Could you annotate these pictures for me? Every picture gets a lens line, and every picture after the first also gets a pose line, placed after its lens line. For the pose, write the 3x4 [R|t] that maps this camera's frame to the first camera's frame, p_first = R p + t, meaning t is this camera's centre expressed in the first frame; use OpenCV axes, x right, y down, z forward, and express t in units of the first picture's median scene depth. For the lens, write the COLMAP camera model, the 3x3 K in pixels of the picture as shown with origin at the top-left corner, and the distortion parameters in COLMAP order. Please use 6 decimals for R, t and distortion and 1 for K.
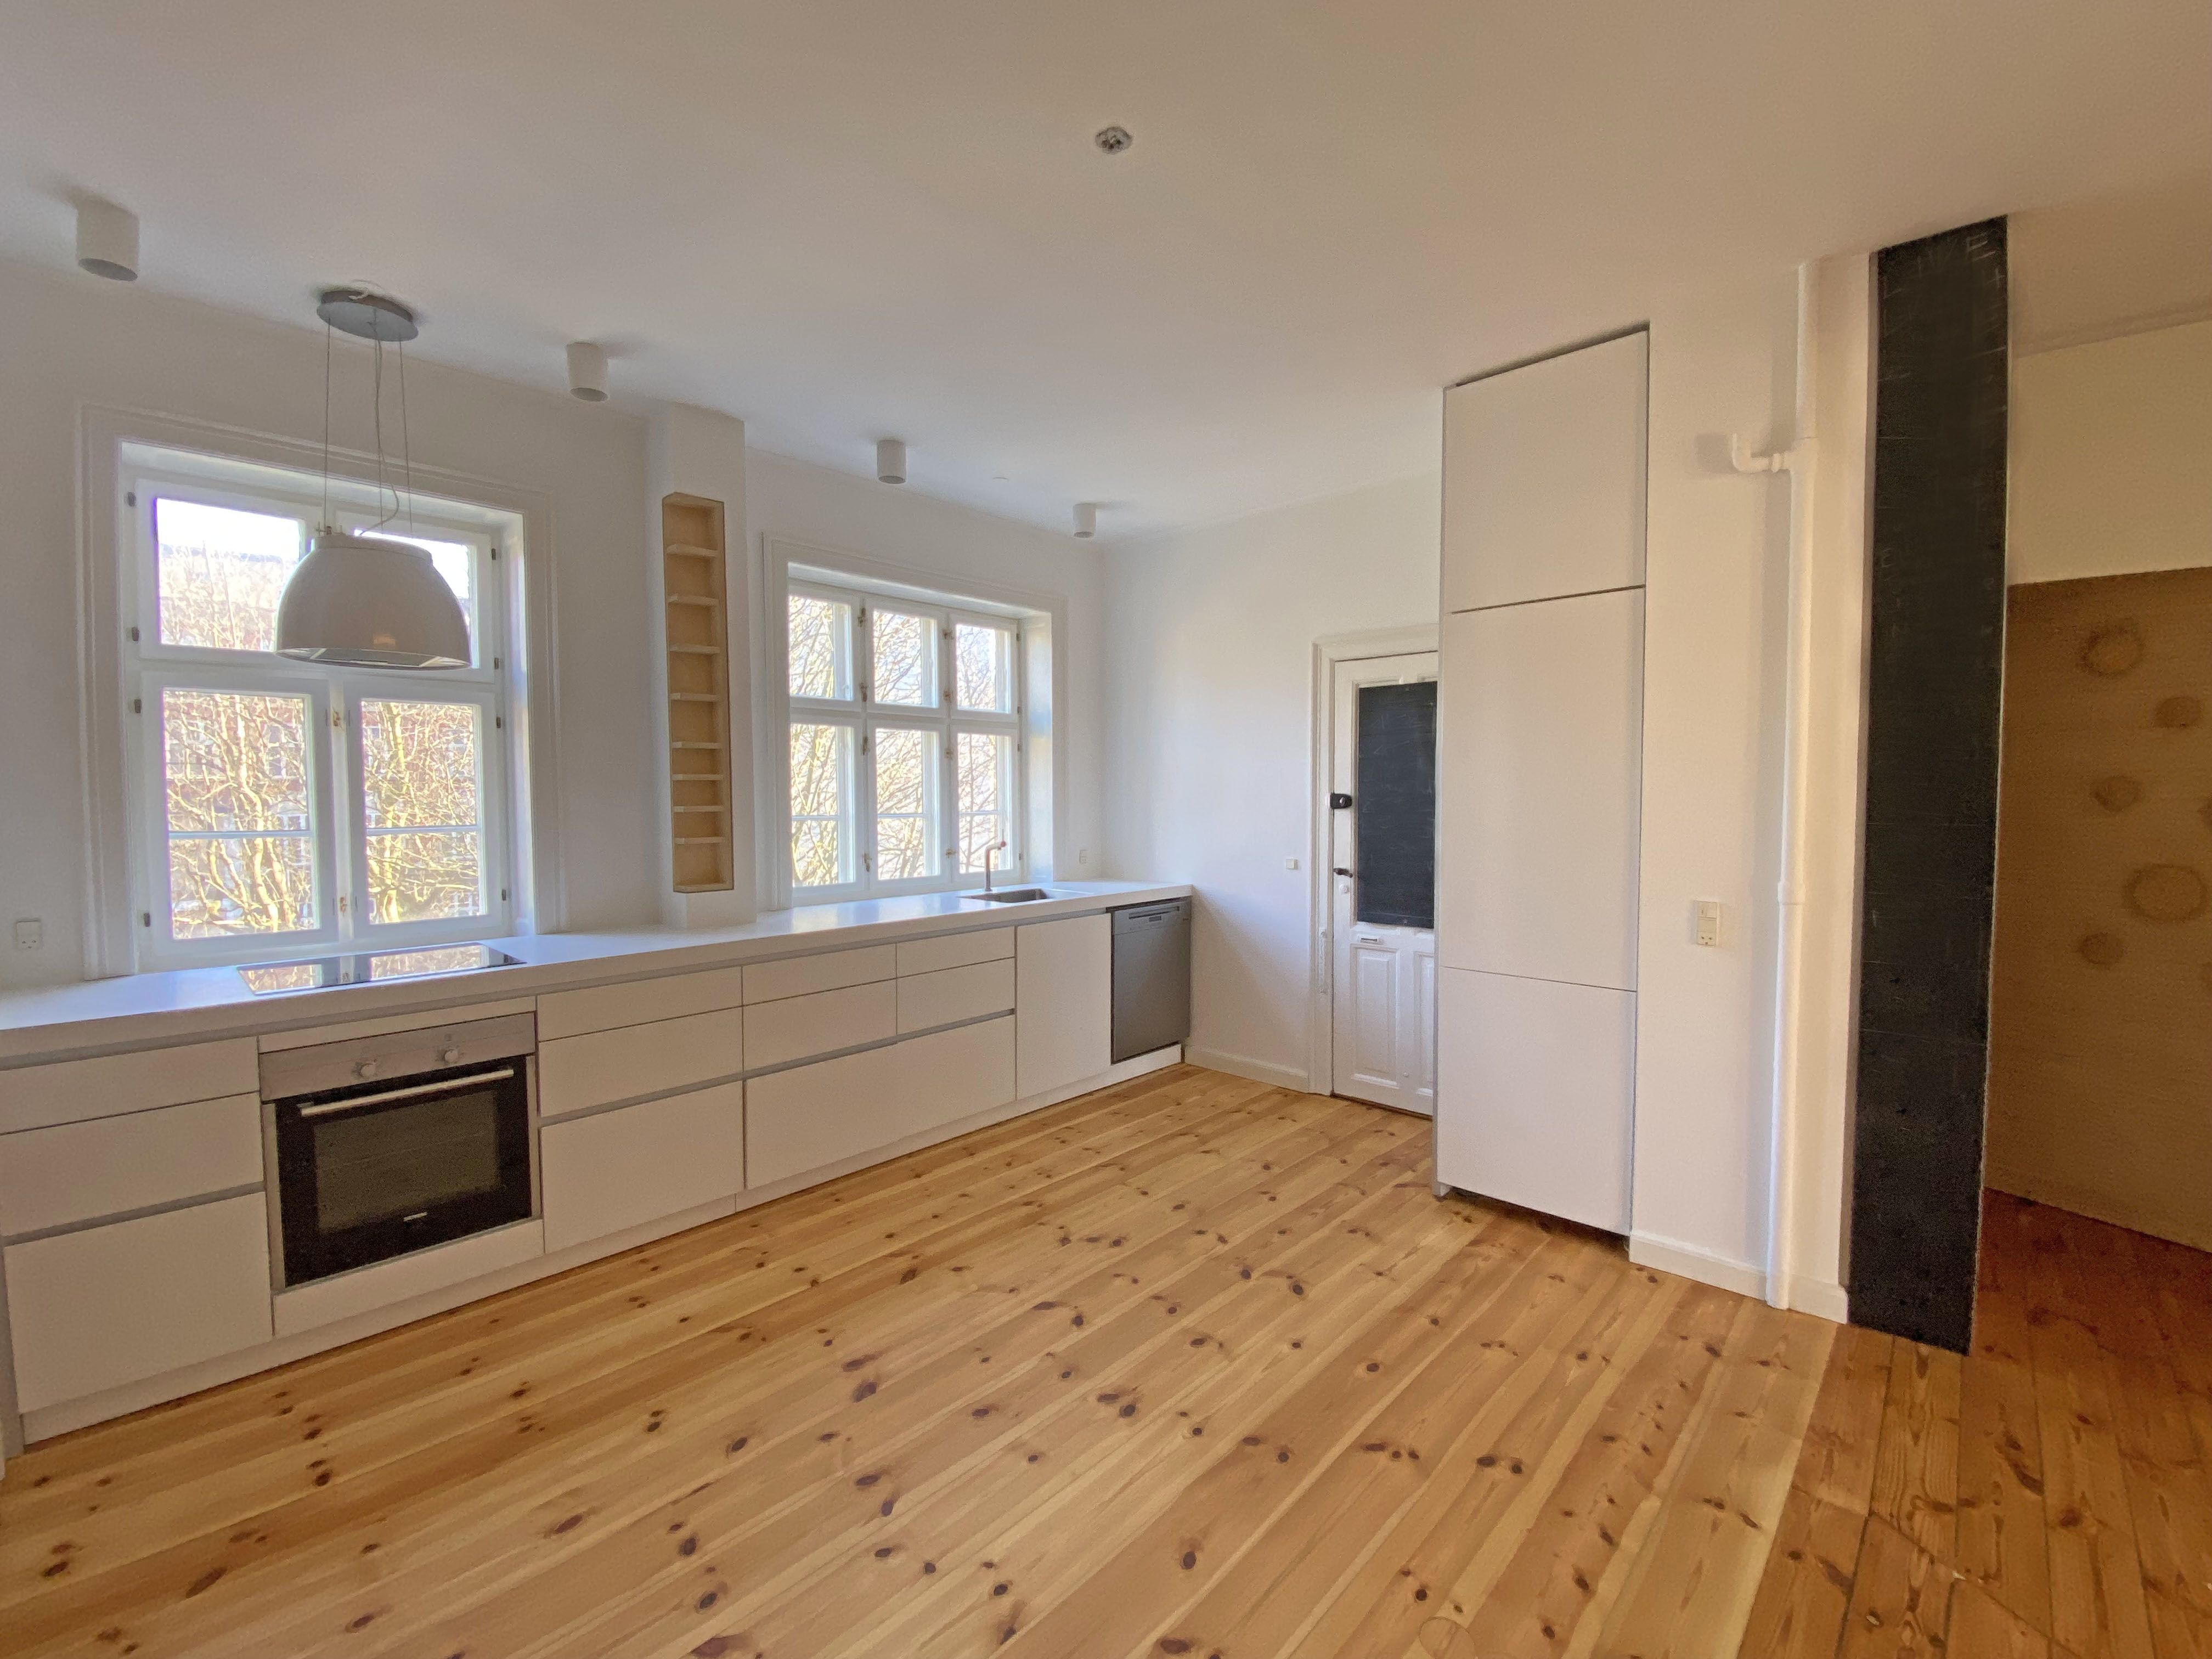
lens RADIAL K [[929.1, 0, 1101.8], [0, 929.1, 836.9], [0, 0, 1]] dist [0.022867, -0.025452]
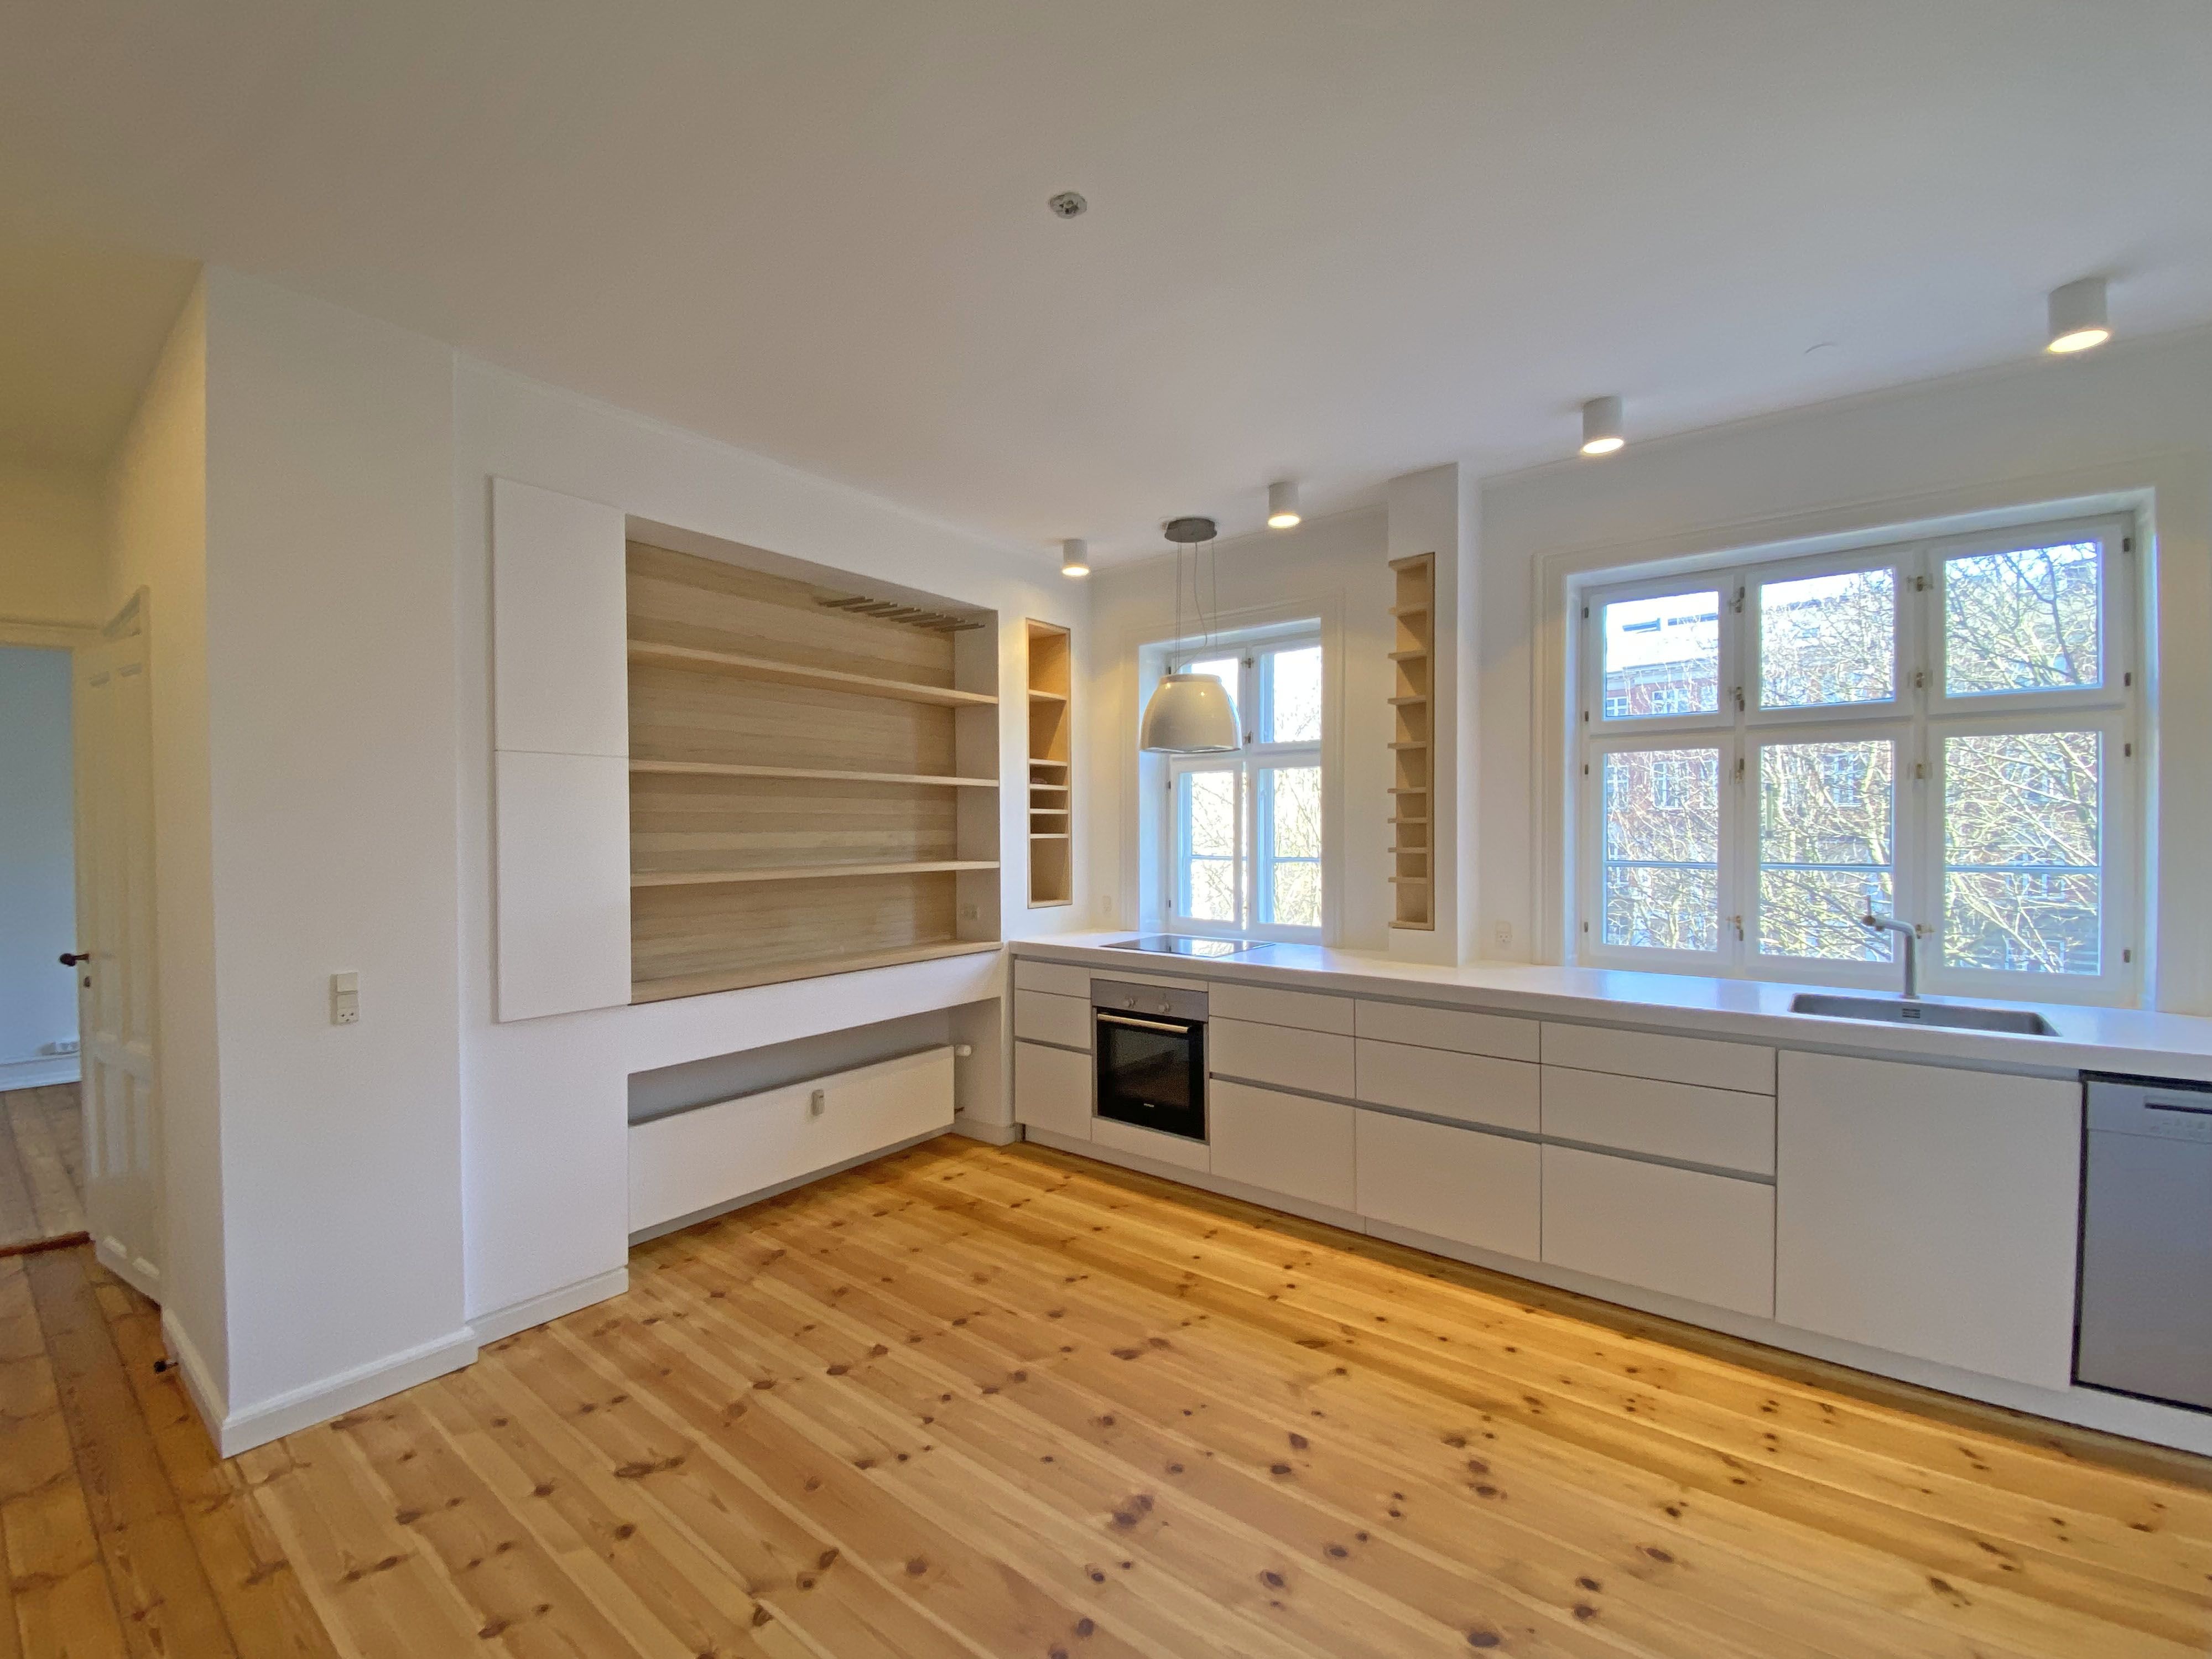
lens RADIAL K [[929.2, 0, 1101.8], [0, 929.2, 836.9], [0, 0, 1]] dist [0.022867, -0.025452]
pose [[0.085586, 0.007643, -0.996301, 0.628658], [-0.044267, 0.999012, 0.003861, -0.035337], [0.995347, 0.043773, 0.085840, 0.597588]]
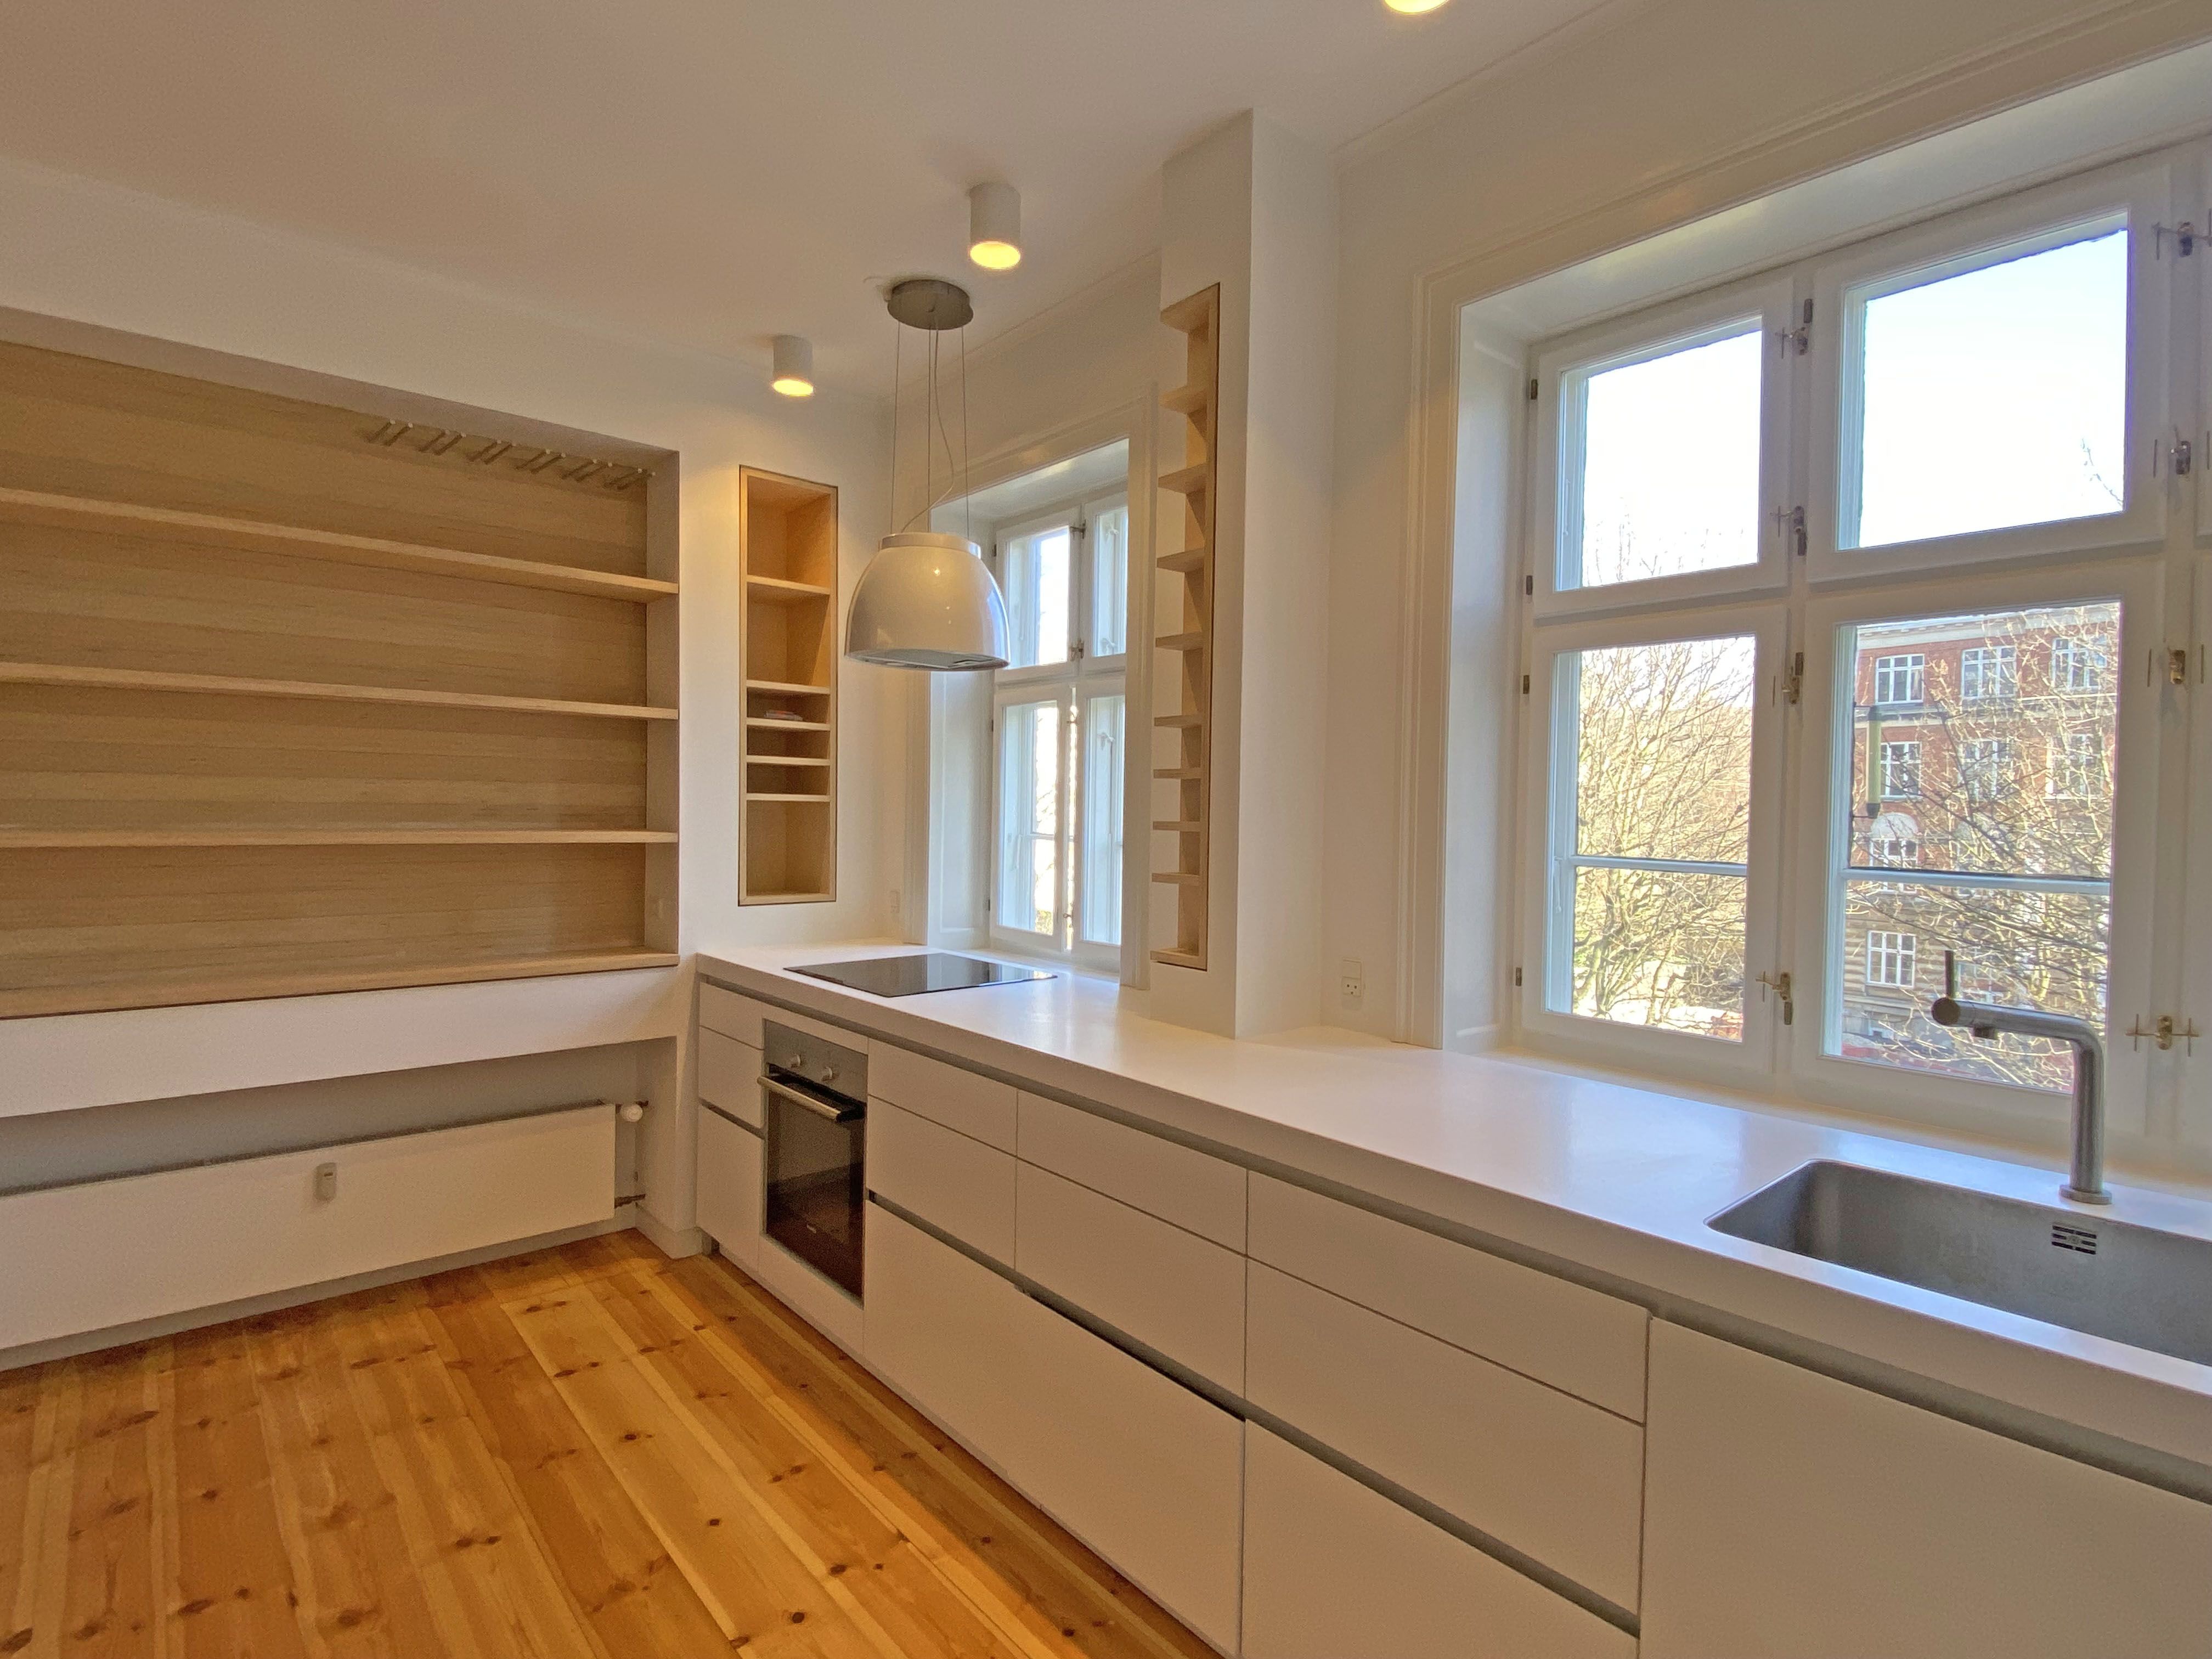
lens RADIAL K [[1098.5, 0, 1124.5], [0, 1098.5, 833.2], [0, 0, 1]] dist [0.001739, -0.010412]
pose [[-0.093574, 0.019312, -0.995425, 0.282588], [-0.065961, 0.997495, 0.025553, -0.042825], [0.993425, 0.068050, -0.092065, 1.090942]]
